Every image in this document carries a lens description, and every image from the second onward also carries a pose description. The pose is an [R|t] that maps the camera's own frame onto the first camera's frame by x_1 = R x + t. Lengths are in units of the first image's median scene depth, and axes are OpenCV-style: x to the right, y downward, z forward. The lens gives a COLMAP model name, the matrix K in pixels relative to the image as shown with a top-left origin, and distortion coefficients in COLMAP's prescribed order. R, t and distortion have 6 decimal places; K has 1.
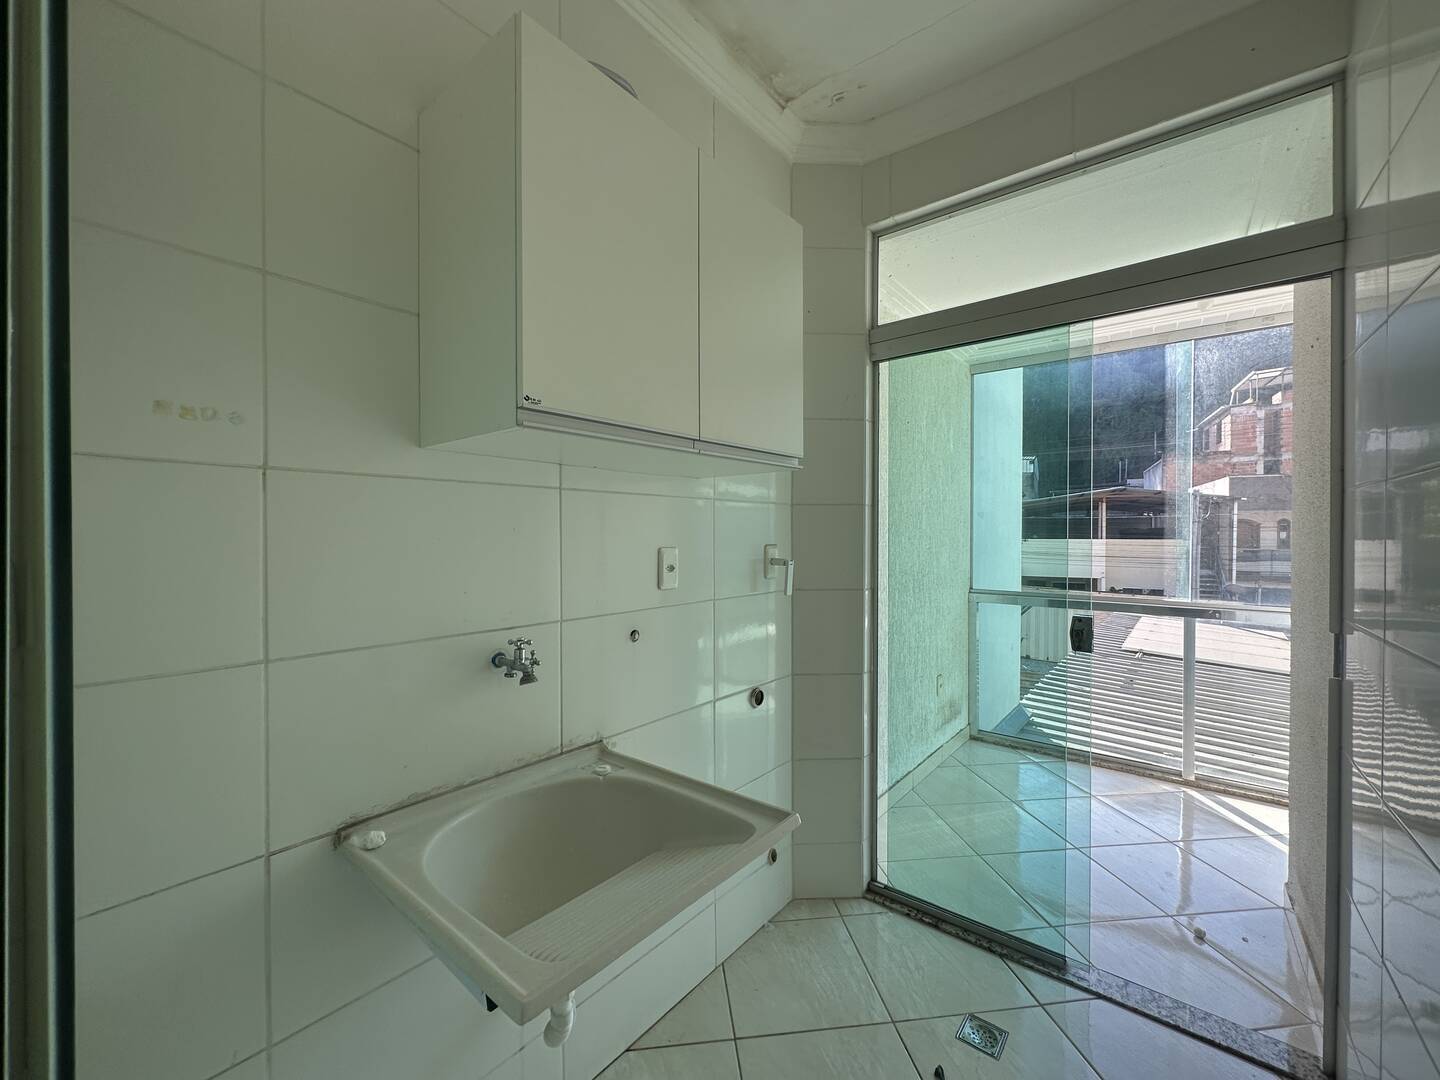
lens RADIAL K [[576.0, 0, 719.4], [0, 576.0, 536.6], [0, 0, 1]] dist [-0.000754, 0.000207]
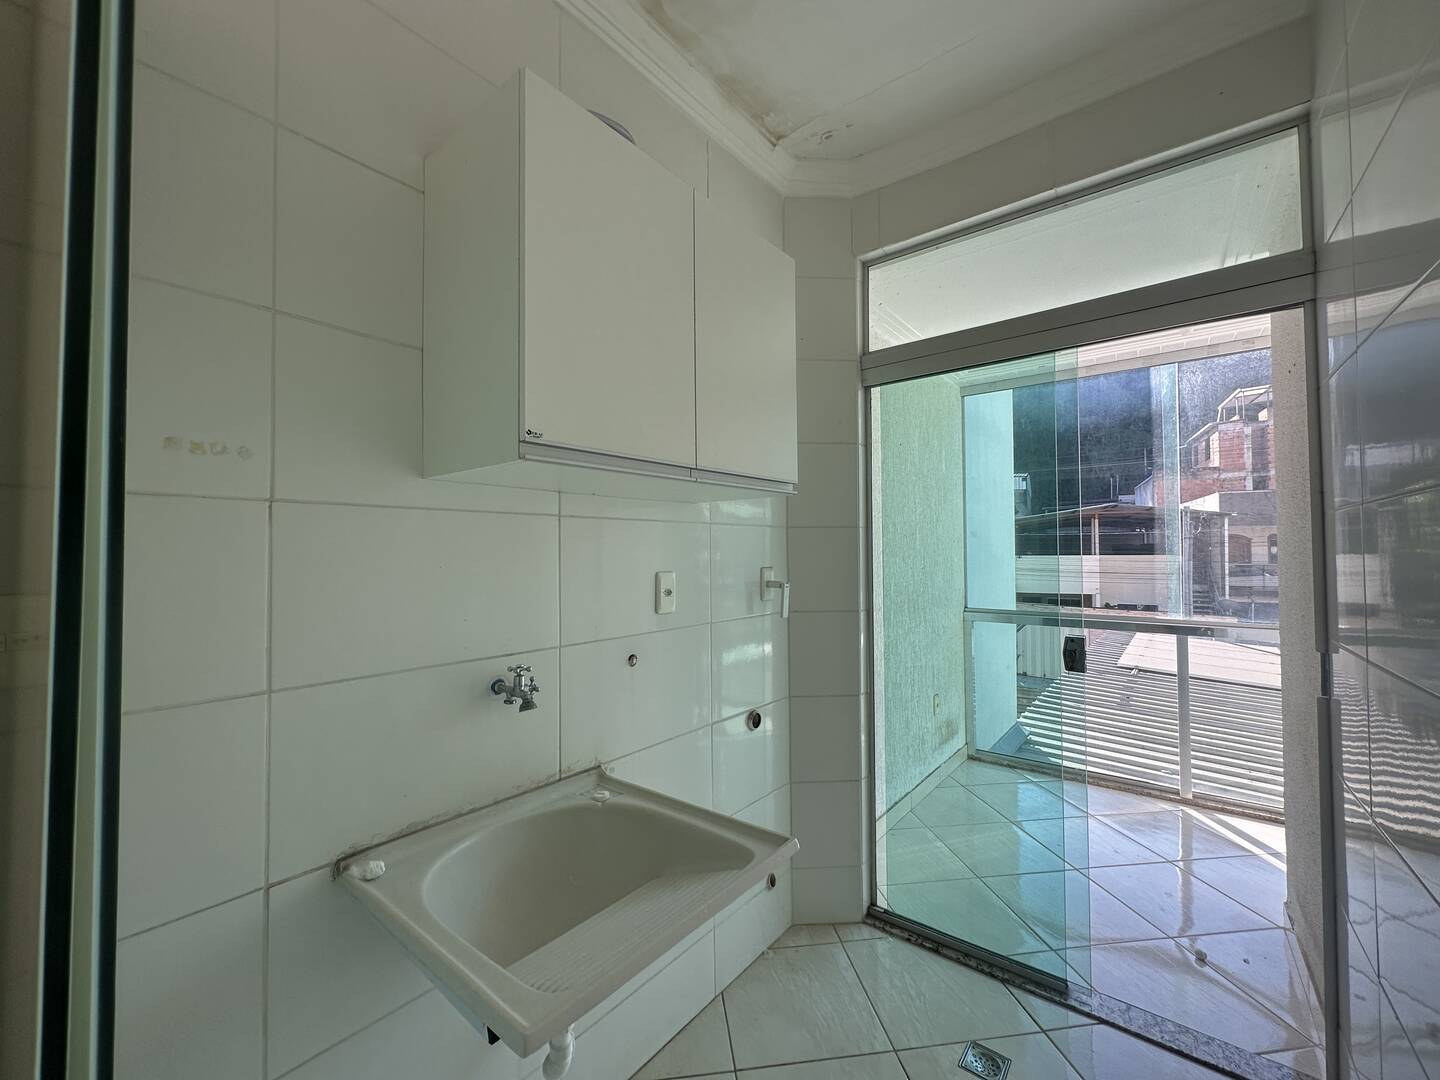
lens RADIAL K [[576.0, 0, 719.3], [0, 576.0, 536.2], [0, 0, 1]] dist [-0.000754, 0.000207]
pose [[0.999946, -0.006461, 0.008116, -0.001718], [0.006719, 0.999459, -0.032188, -0.008880], [-0.007904, 0.032241, 0.999449, -0.012409]]
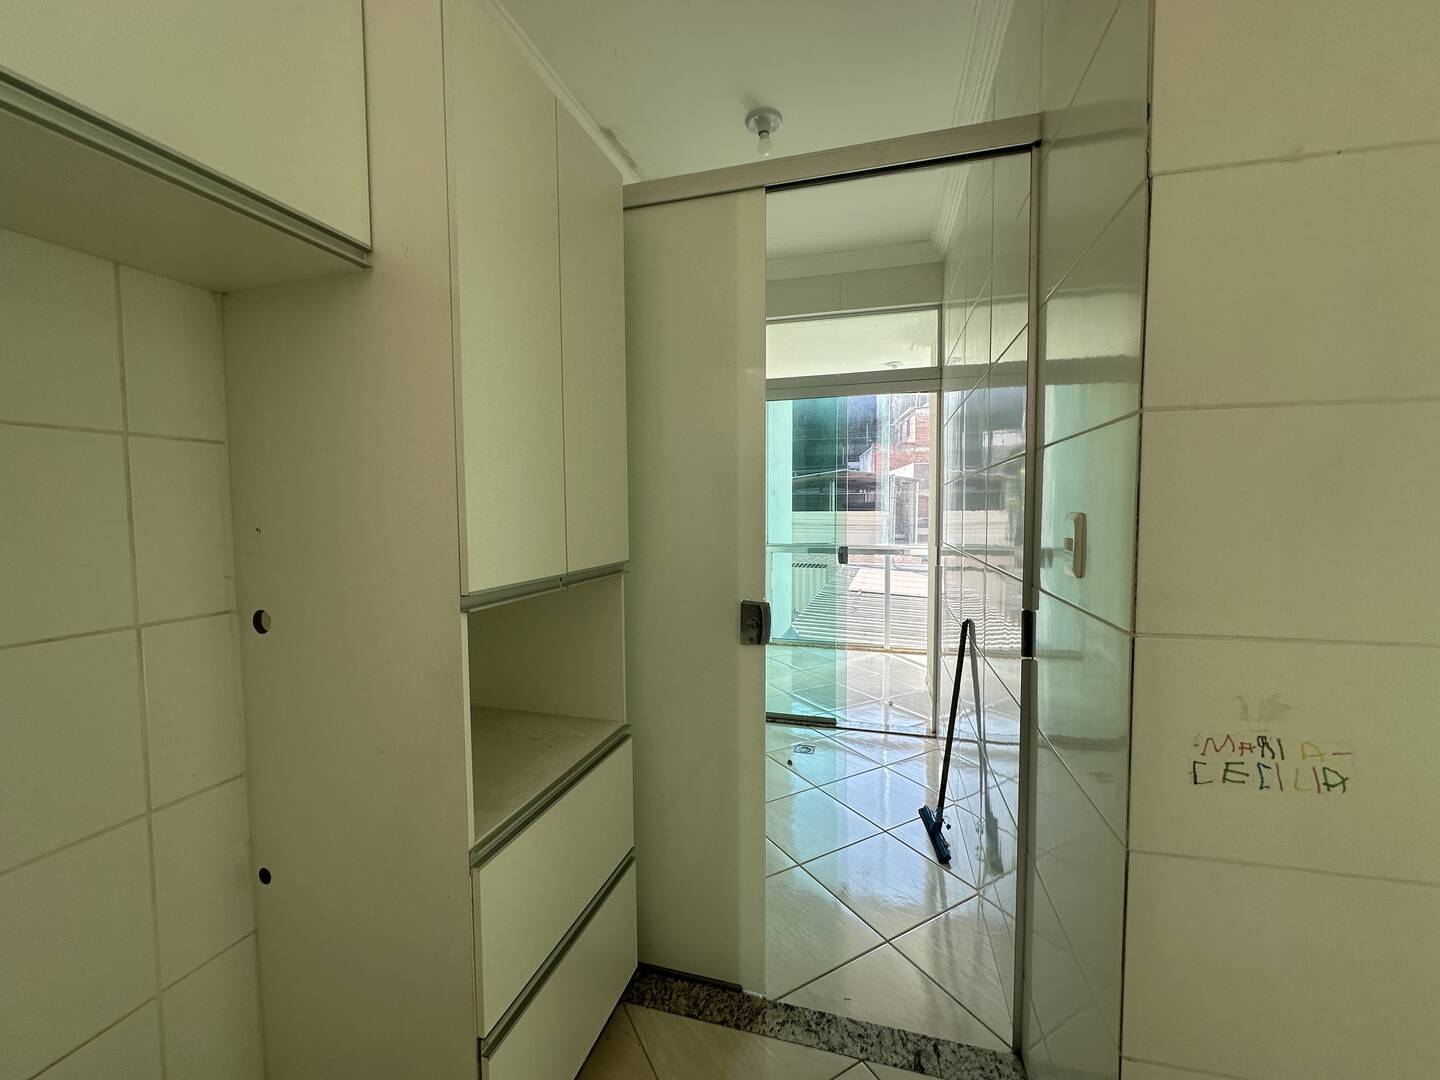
lens RADIAL K [[576.0, 0, 721.2], [0, 576.0, 540.7], [0, 0, 1]] dist [-0.000754, 0.000207]
pose [[0.920698, -0.030318, 0.389096, -0.507188], [0.011254, 0.998626, 0.051182, 0.013371], [-0.390113, -0.042744, 0.919774, -0.632804]]
